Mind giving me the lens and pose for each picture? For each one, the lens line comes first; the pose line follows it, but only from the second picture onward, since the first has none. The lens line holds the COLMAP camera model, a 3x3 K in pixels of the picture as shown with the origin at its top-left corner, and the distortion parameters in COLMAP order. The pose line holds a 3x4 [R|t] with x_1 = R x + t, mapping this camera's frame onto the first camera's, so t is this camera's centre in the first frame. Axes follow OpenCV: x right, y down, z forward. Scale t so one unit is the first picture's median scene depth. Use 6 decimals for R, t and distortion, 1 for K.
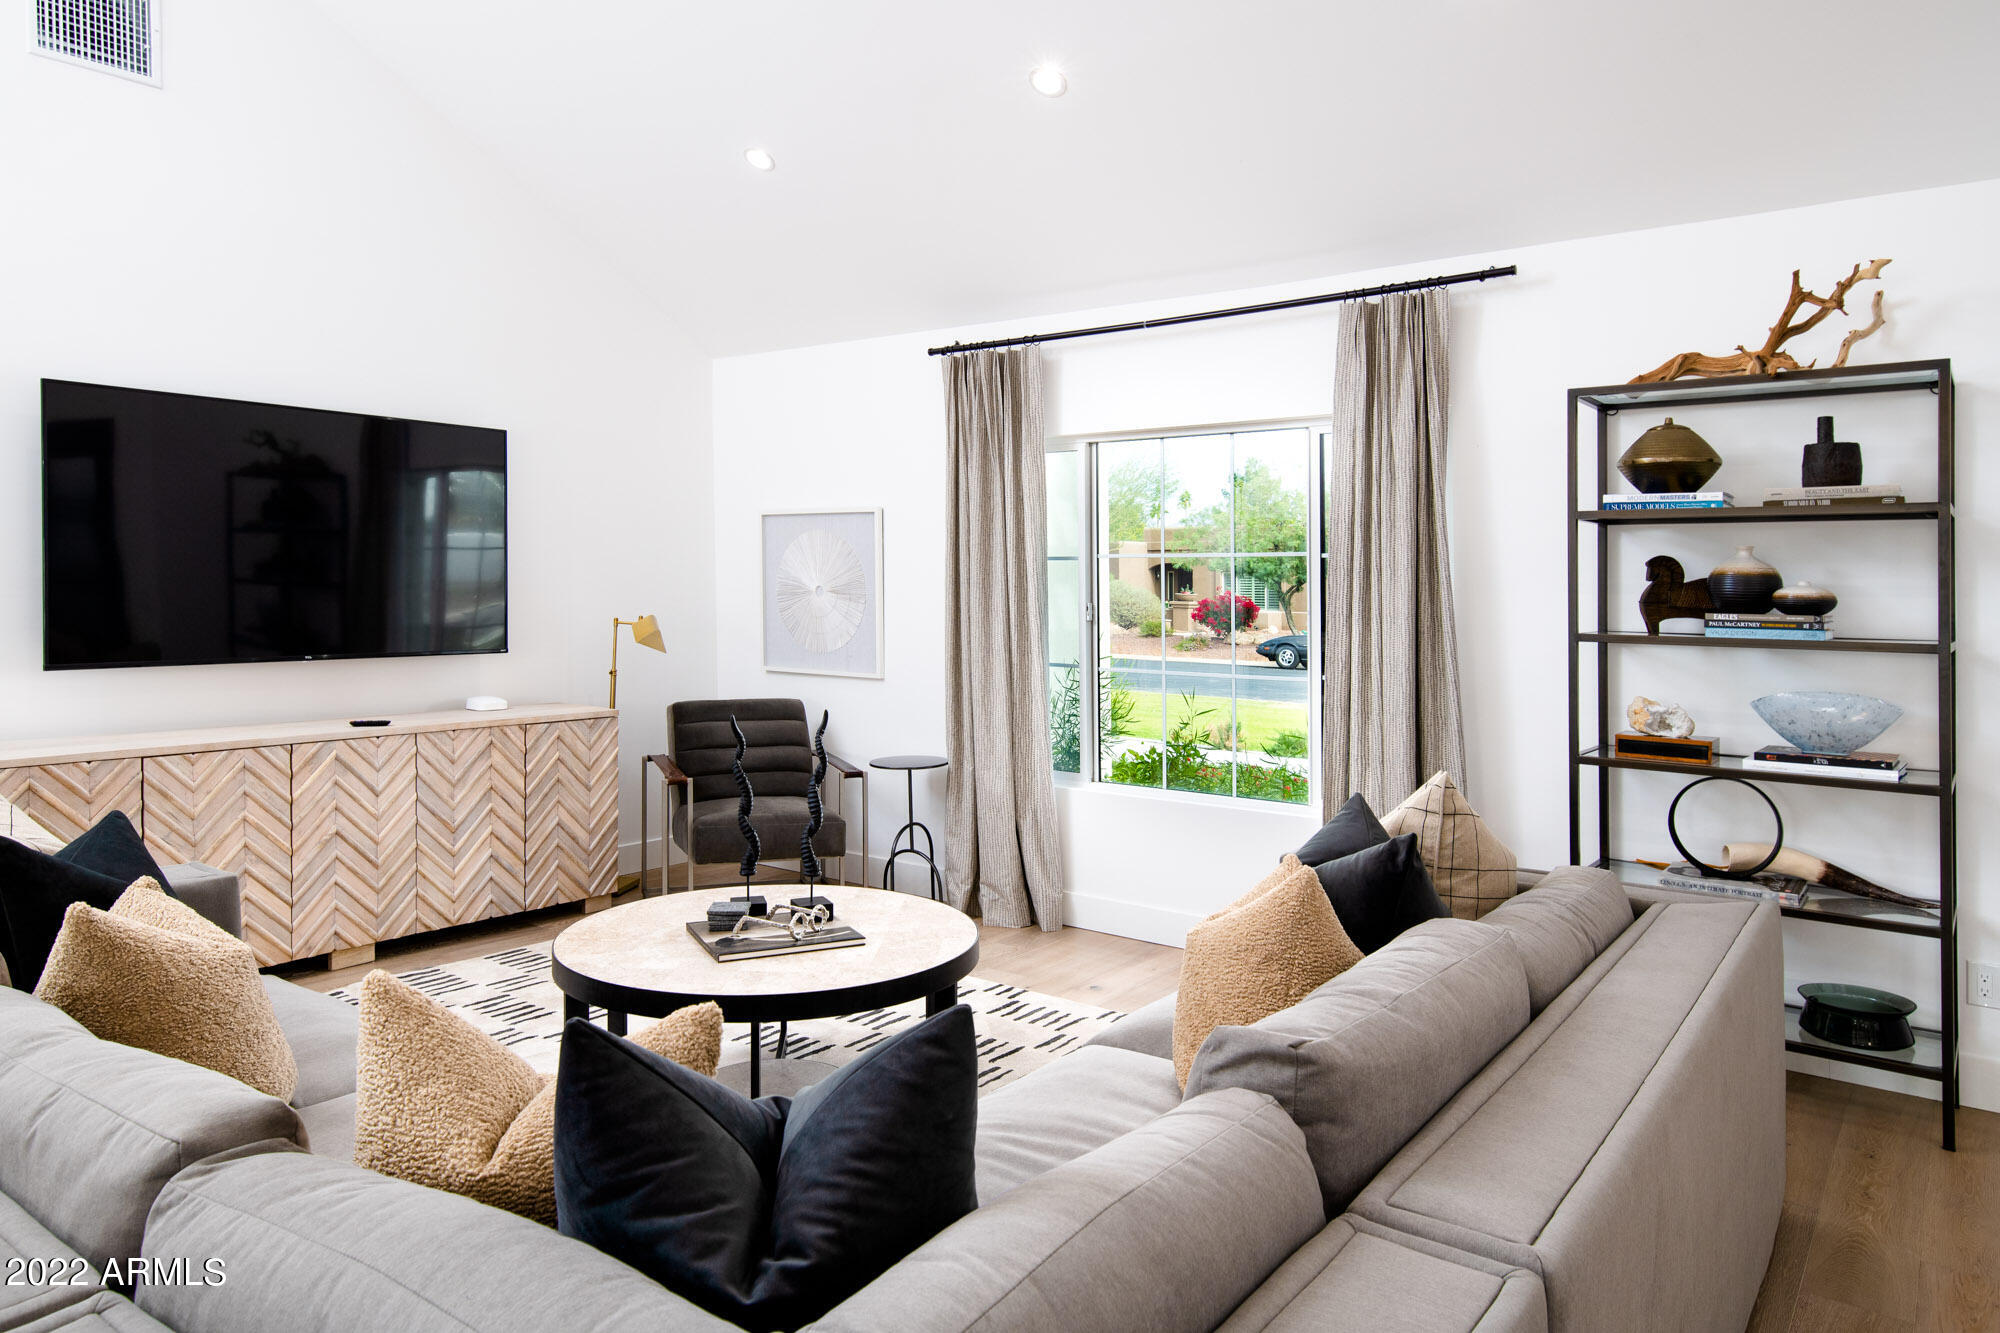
lens RADIAL K [[1309.8, 0, 1006.9], [0, 1309.8, 671.1], [0, 0, 1]] dist [-0.007559, -0.008021]
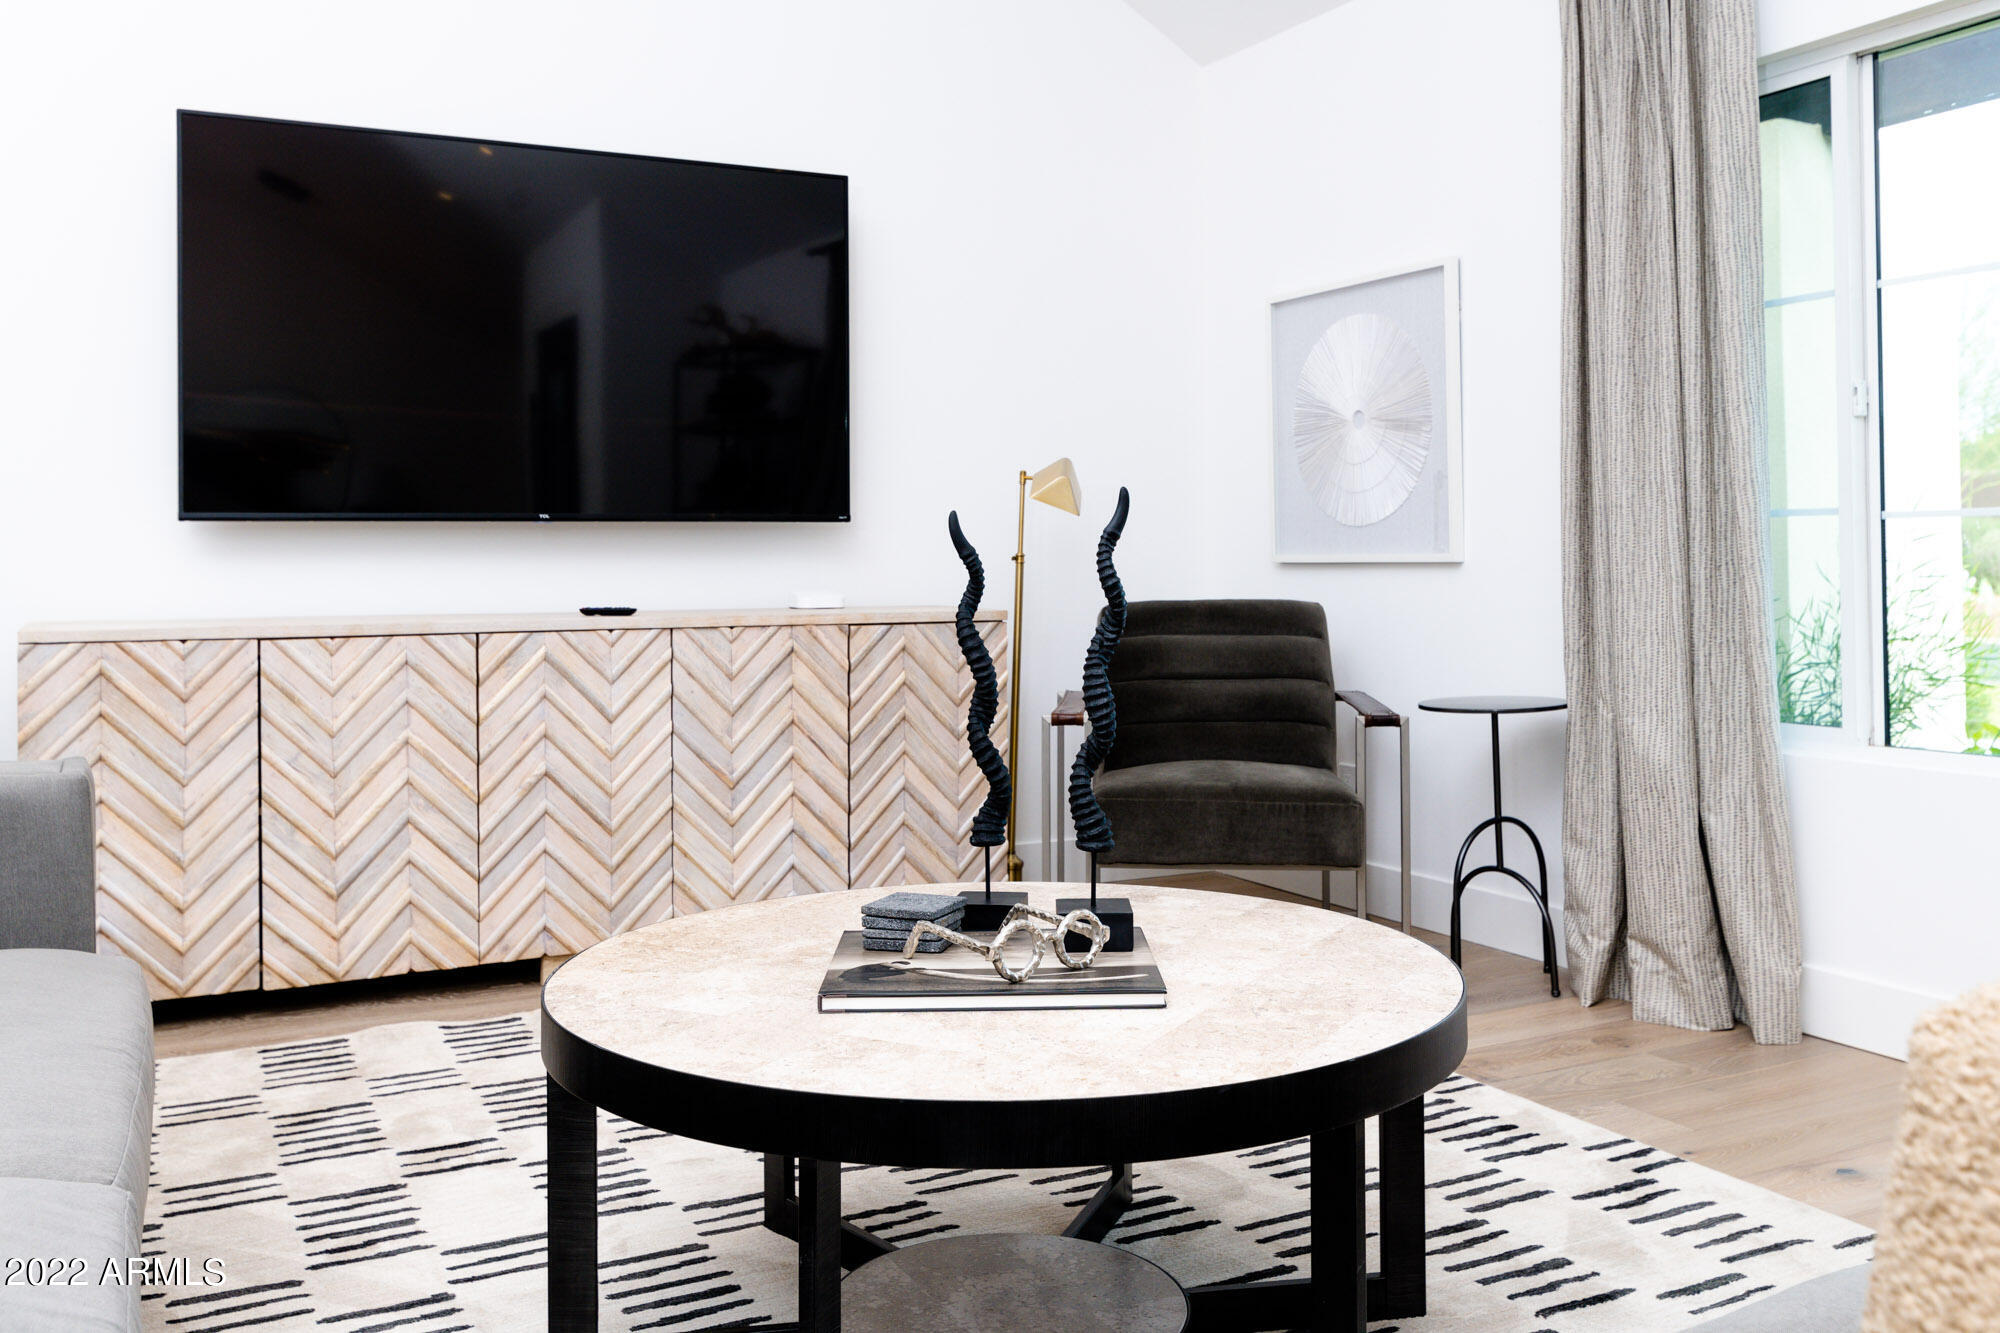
lens RADIAL K [[1671.4, 0, 1004.8], [0, 1671.4, 647.2], [0, 0, 1]] dist [-0.024433, -0.000407]
pose [[0.894795, -0.000109, -0.446476, 0.060016], [-0.009842, 0.999752, -0.019970, 0.071380], [0.446368, 0.022263, 0.894573, 0.338299]]
